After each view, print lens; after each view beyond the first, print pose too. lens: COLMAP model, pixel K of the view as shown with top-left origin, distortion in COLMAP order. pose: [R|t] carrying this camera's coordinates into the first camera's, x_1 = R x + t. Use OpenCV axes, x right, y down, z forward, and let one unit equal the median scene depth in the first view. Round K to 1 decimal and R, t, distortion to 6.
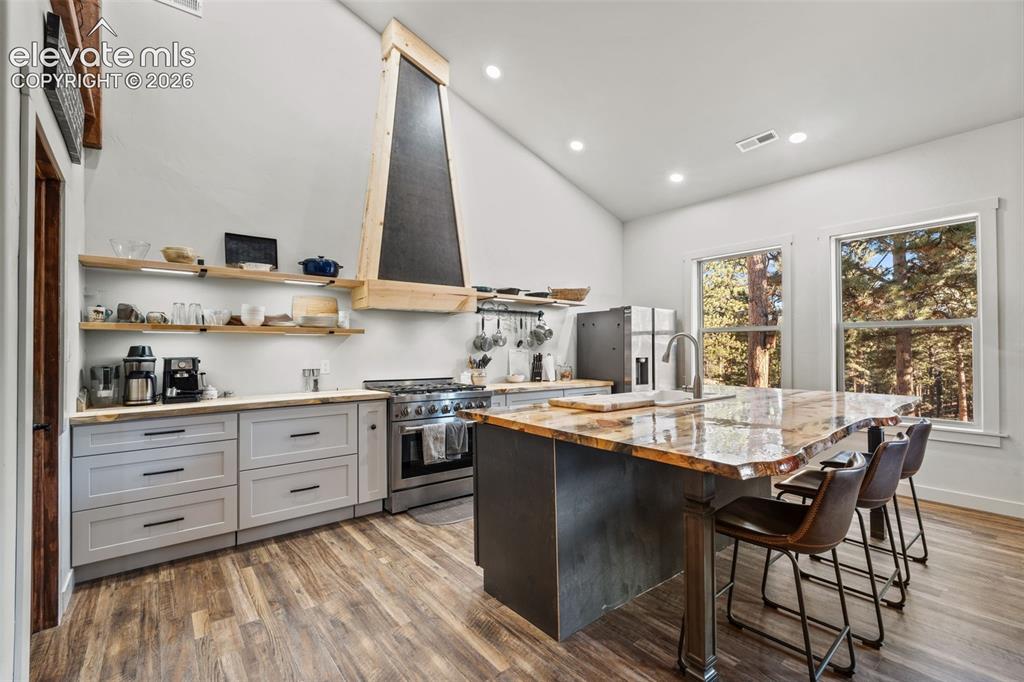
lens RADIAL K [[449.3, 0, 514.3], [0, 449.3, 340.0], [0, 0, 1]] dist [-0.004488, 0.000443]
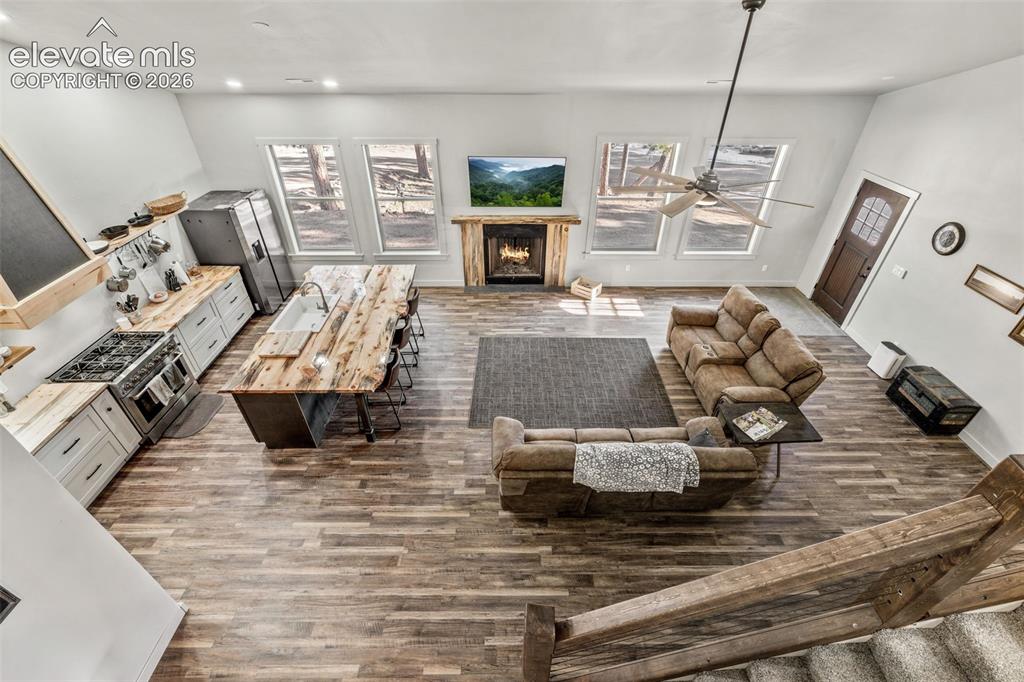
lens RADIAL K [[449.3, 0, 514.3], [0, 449.3, 340.0], [0, 0, 1]] dist [-0.004488, 0.000443]
pose [[0.620565, -0.453692, 0.639580, -0.297142], [-0.020848, 0.805795, 0.591827, -0.724363], [-0.783878, -0.380601, 0.490590, -0.484346]]
